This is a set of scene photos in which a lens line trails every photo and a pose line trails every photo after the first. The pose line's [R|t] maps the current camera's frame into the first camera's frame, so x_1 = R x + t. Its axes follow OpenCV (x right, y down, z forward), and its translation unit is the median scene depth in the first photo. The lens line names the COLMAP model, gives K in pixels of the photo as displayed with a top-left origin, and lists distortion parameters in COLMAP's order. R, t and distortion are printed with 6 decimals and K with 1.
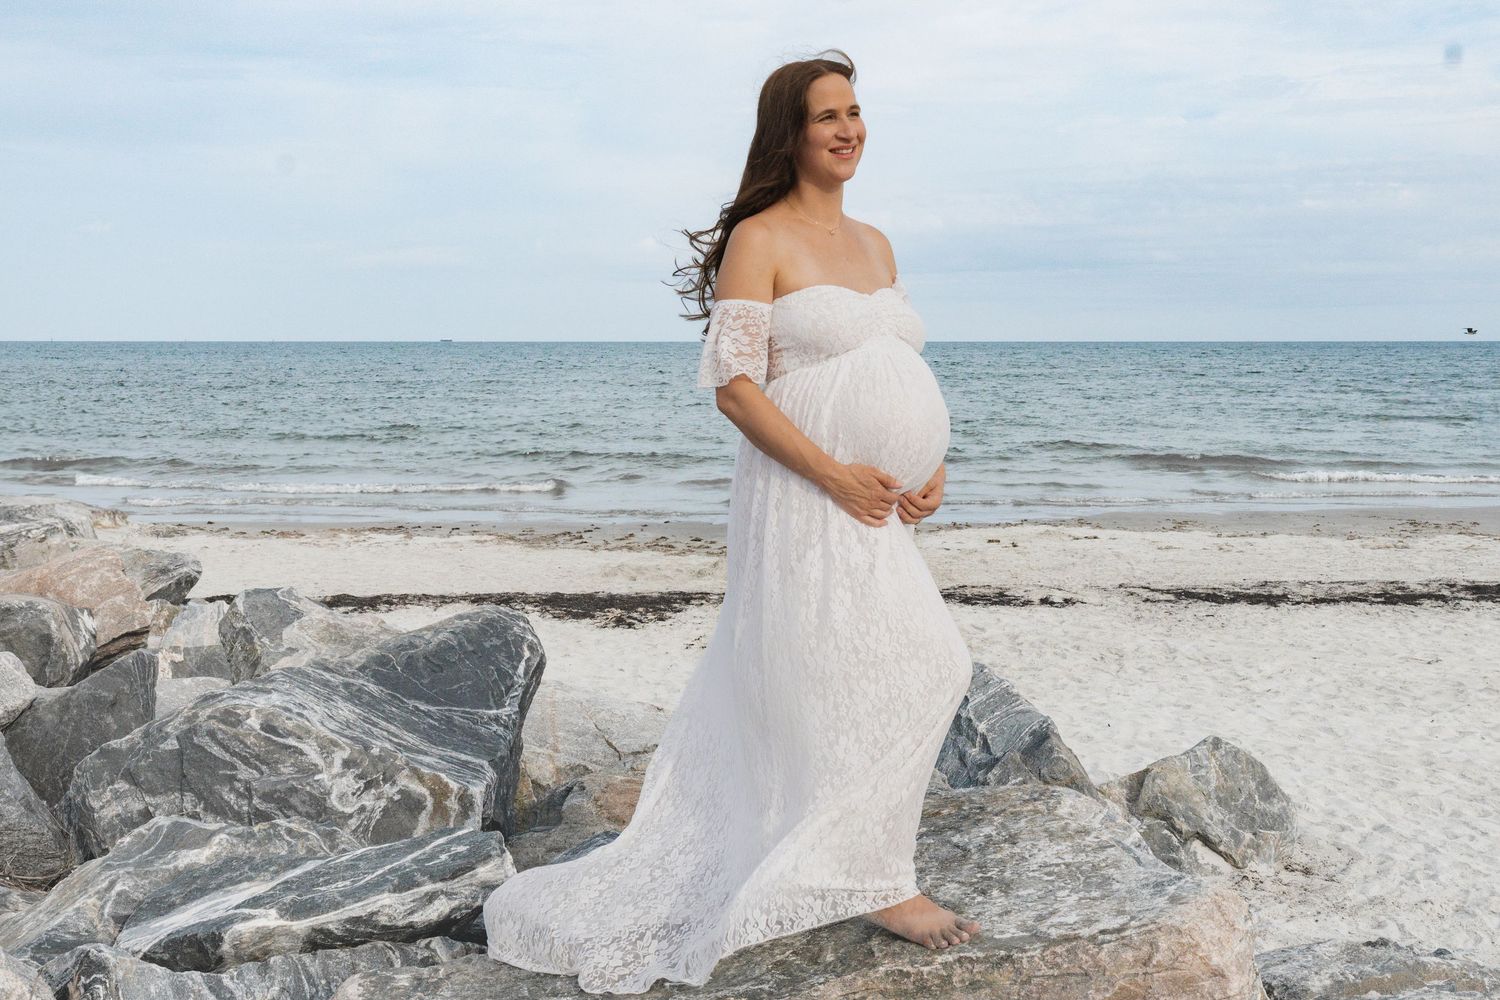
lens RADIAL K [[1557.0, 0, 753.7], [0, 1557.0, 510.3], [0, 0, 1]] dist [0.006906, 0.000000]
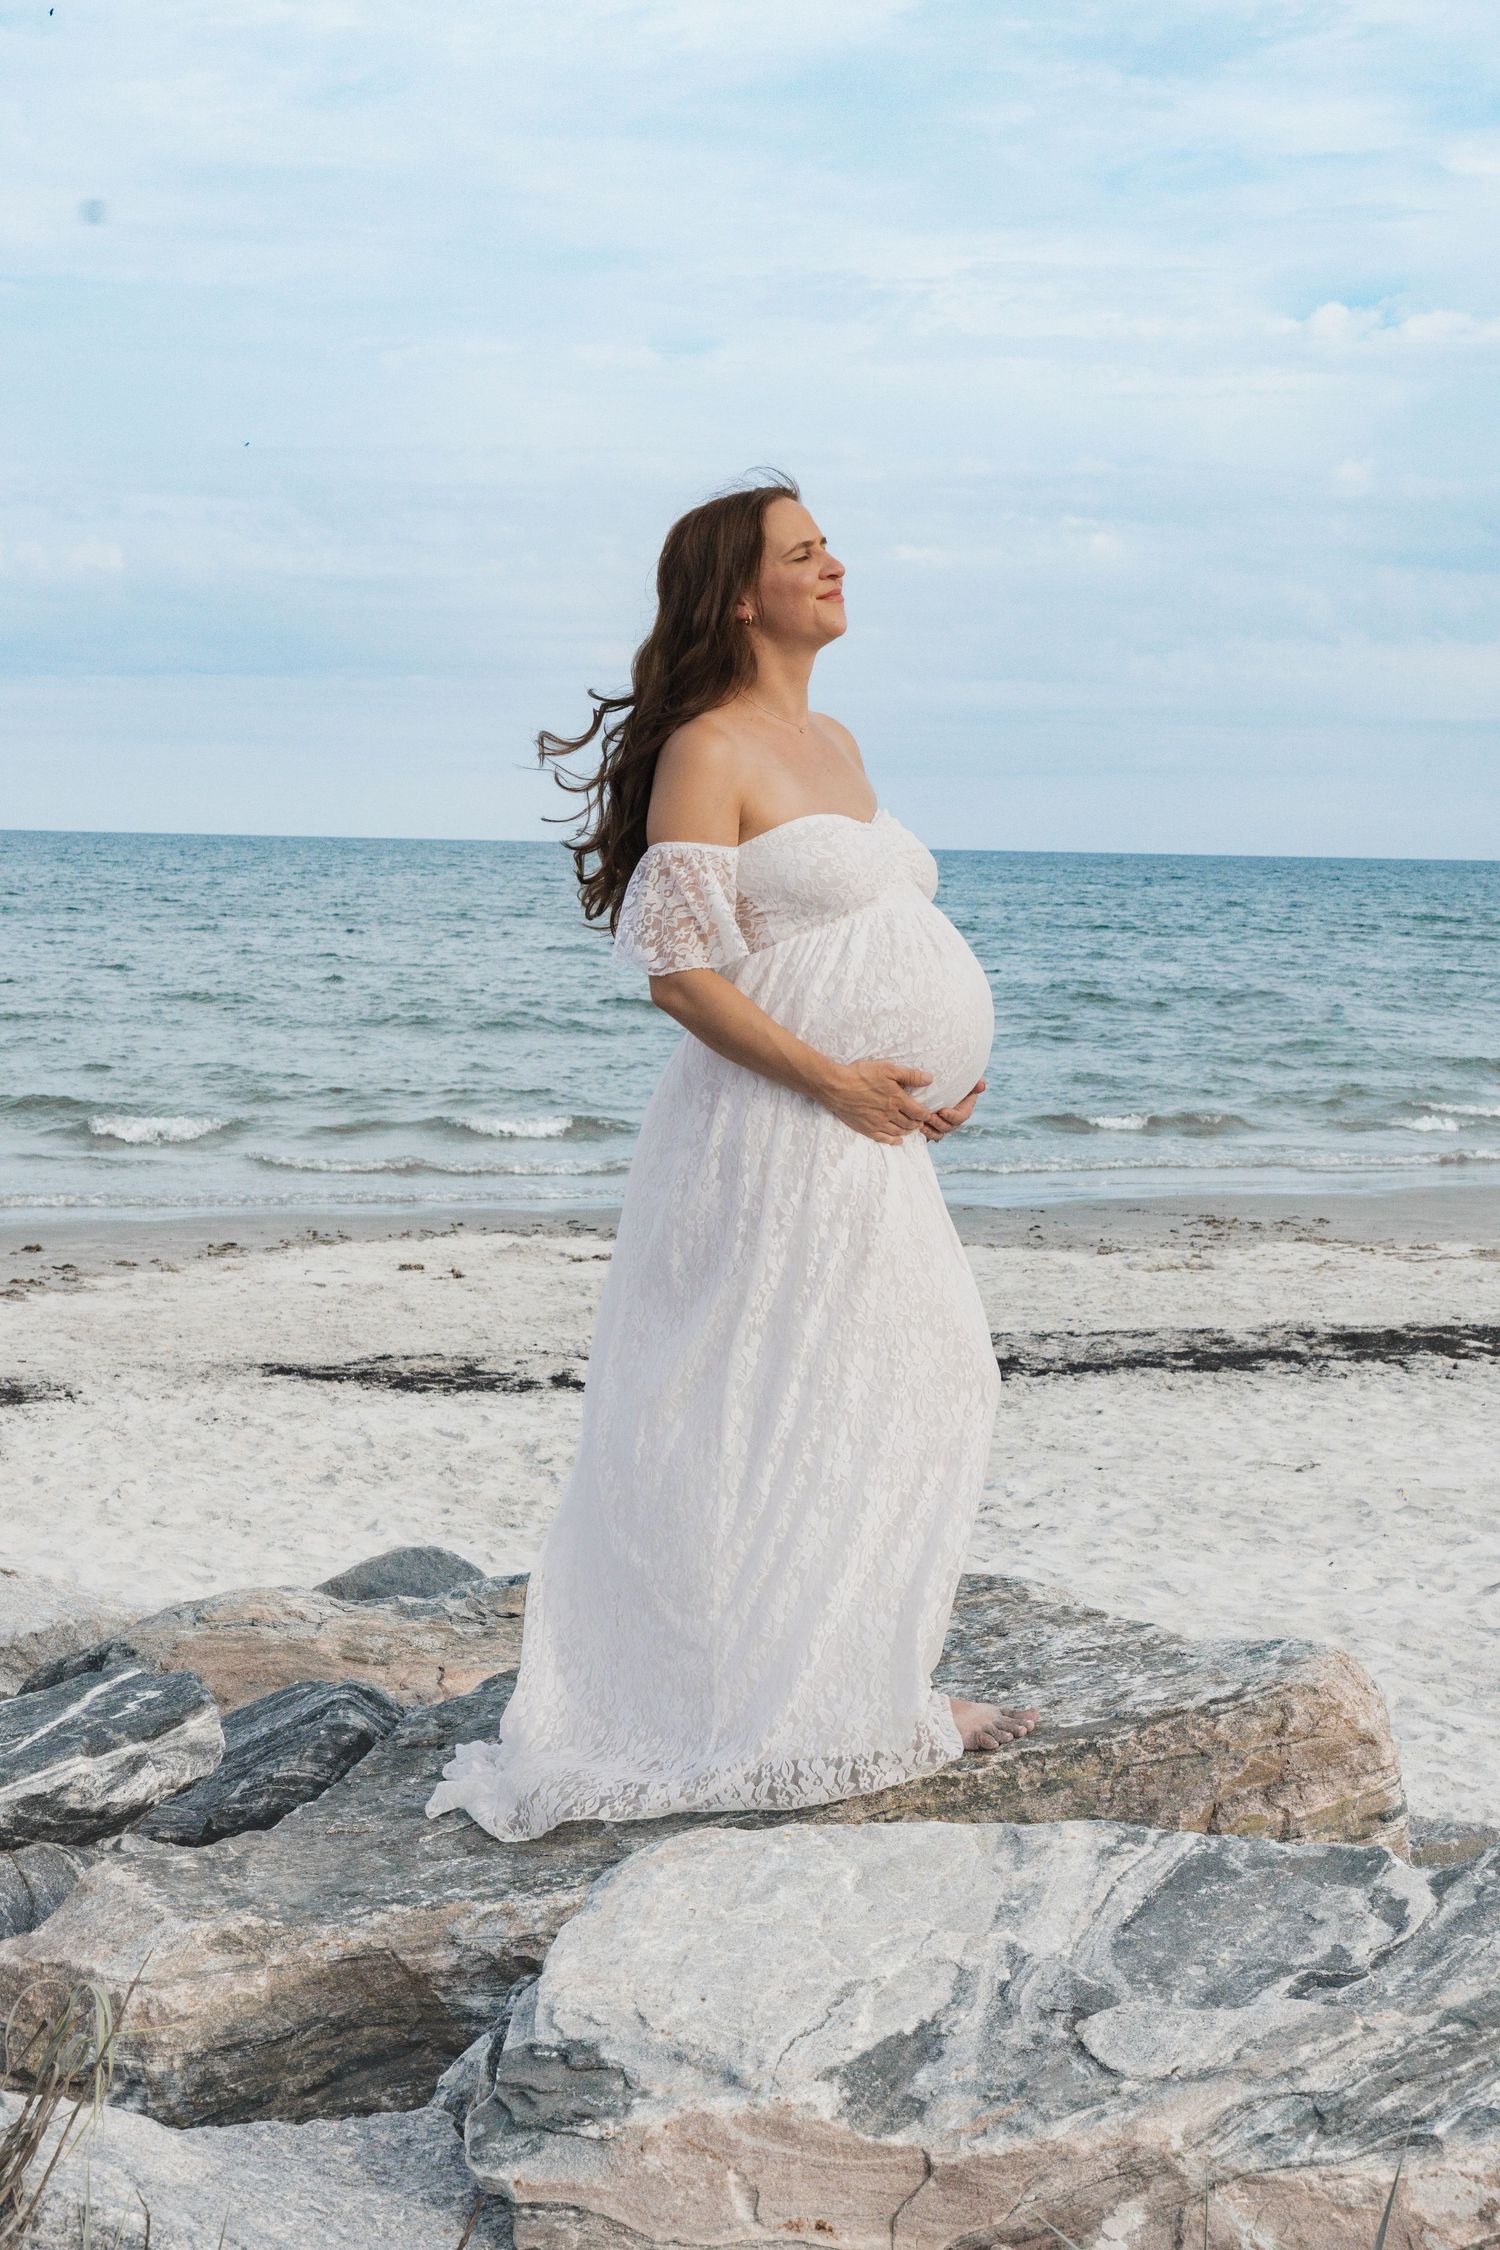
lens RADIAL K [[3580.1, 0, 747.3], [0, 3580.1, 1118.3], [0, 0, 1]] dist [0.029380, 0.000000]
pose [[0.956330, -0.001722, 0.292283, -0.134697], [0.010098, 0.999580, -0.027148, 0.009847], [-0.292114, 0.028914, 0.955946, -0.160073]]
